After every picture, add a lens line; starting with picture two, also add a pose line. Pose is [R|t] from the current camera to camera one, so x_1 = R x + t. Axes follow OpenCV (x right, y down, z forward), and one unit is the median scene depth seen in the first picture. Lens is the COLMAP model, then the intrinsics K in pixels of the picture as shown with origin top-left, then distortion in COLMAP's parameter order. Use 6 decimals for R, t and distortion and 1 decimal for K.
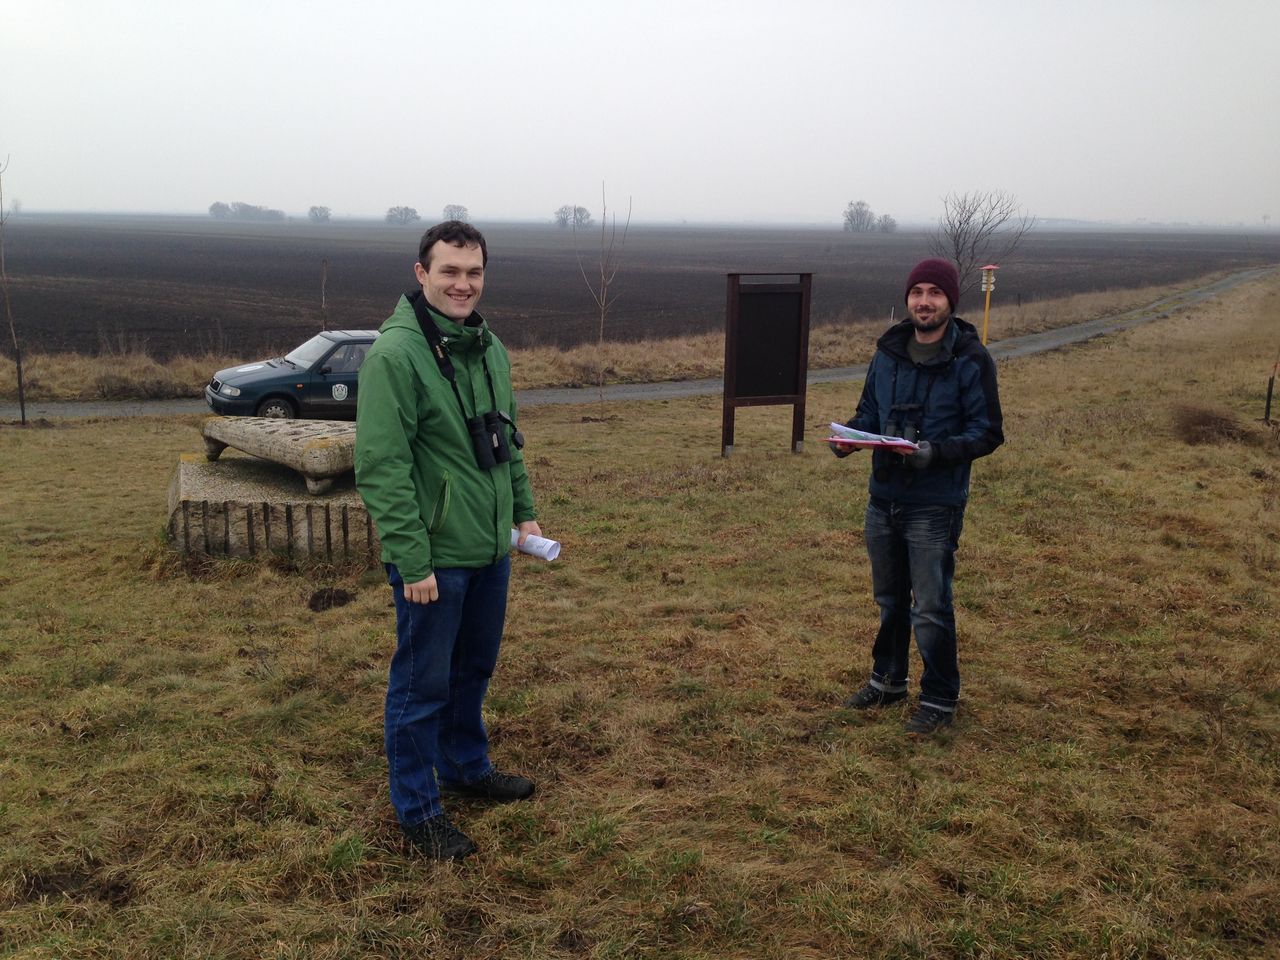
lens RADIAL K [[1225.5, 0, 640.0], [0, 1225.5, 480.0], [0, 0, 1]] dist [0.153515, -0.273082]
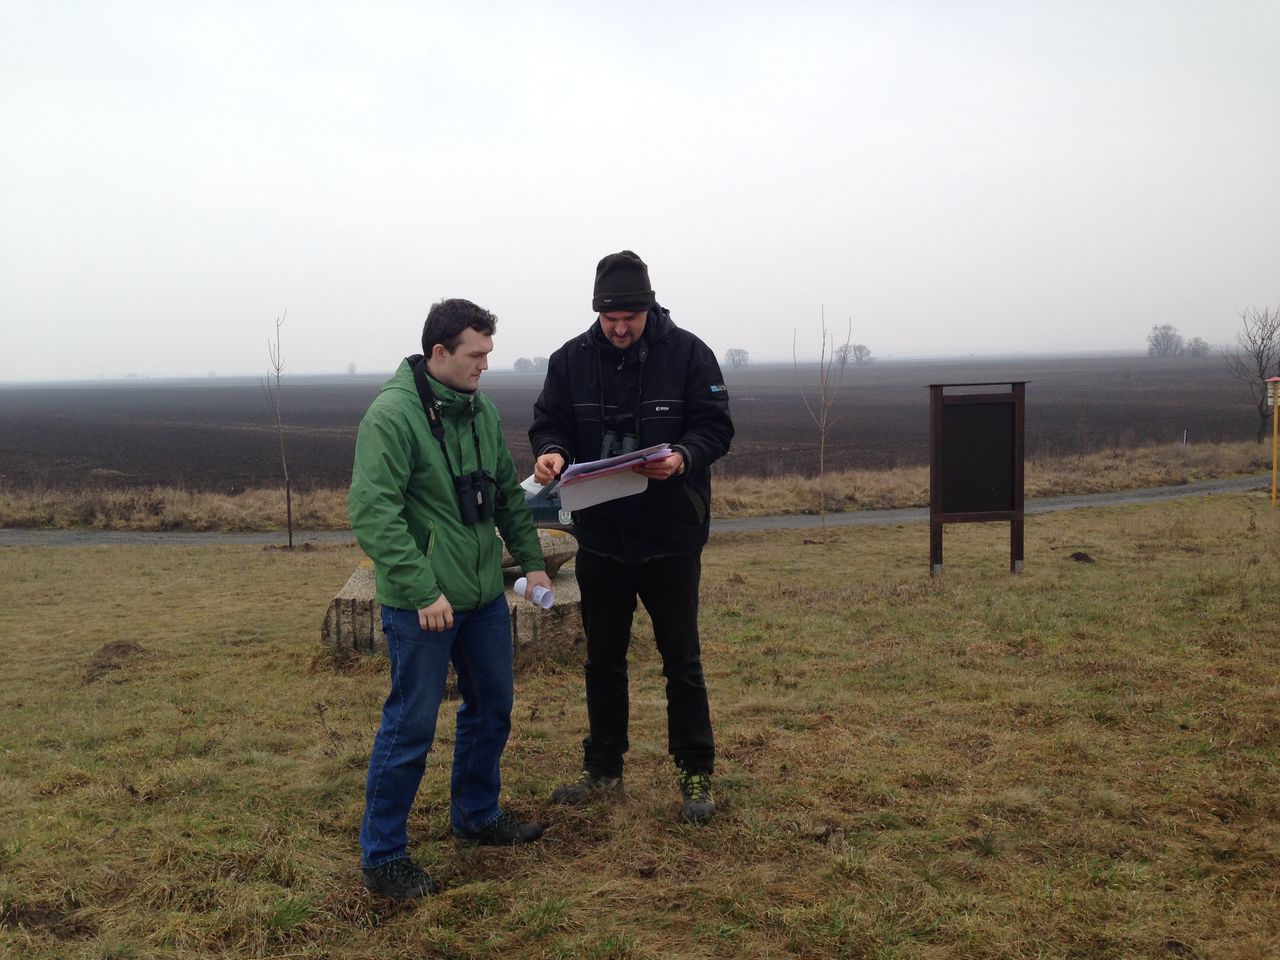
lens RADIAL K [[1225.5, 0, 640.0], [0, 1225.5, 480.0], [0, 0, 1]] dist [0.153515, -0.273082]
pose [[0.968214, -0.017025, -0.249543, 0.089847], [-0.012590, 0.993099, -0.116601, 0.021437], [0.249806, 0.116037, 0.961318, 0.021663]]
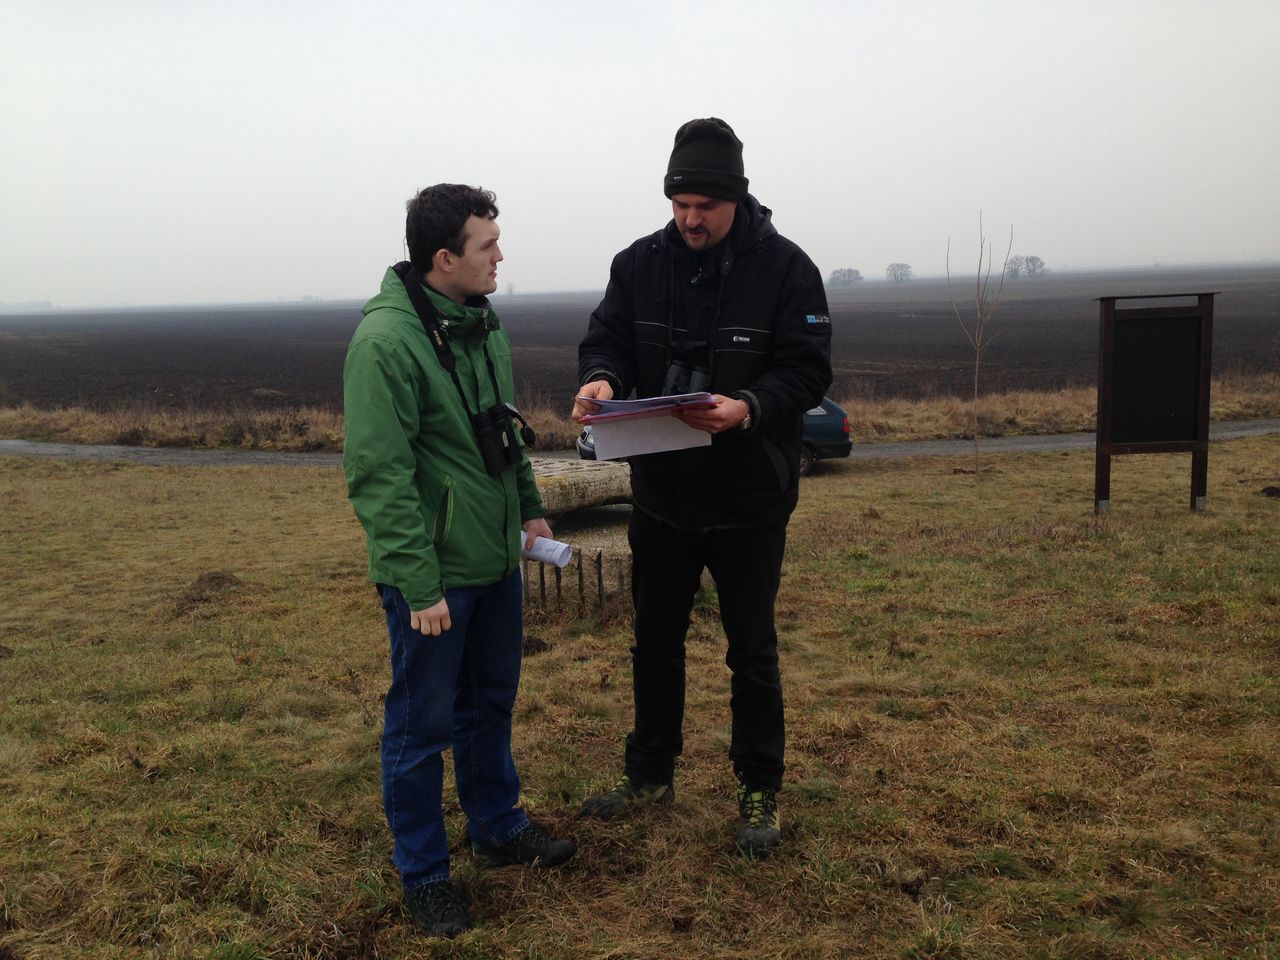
lens RADIAL K [[1196.8, 0, 646.7], [0, 1196.8, 470.3], [0, 0, 1]] dist [0.206059, -0.390131]
pose [[0.927329, 0.007547, -0.374172, 0.096158], [-0.029589, 0.998145, -0.053200, 0.005131], [0.373076, 0.060406, 0.925832, 0.107222]]
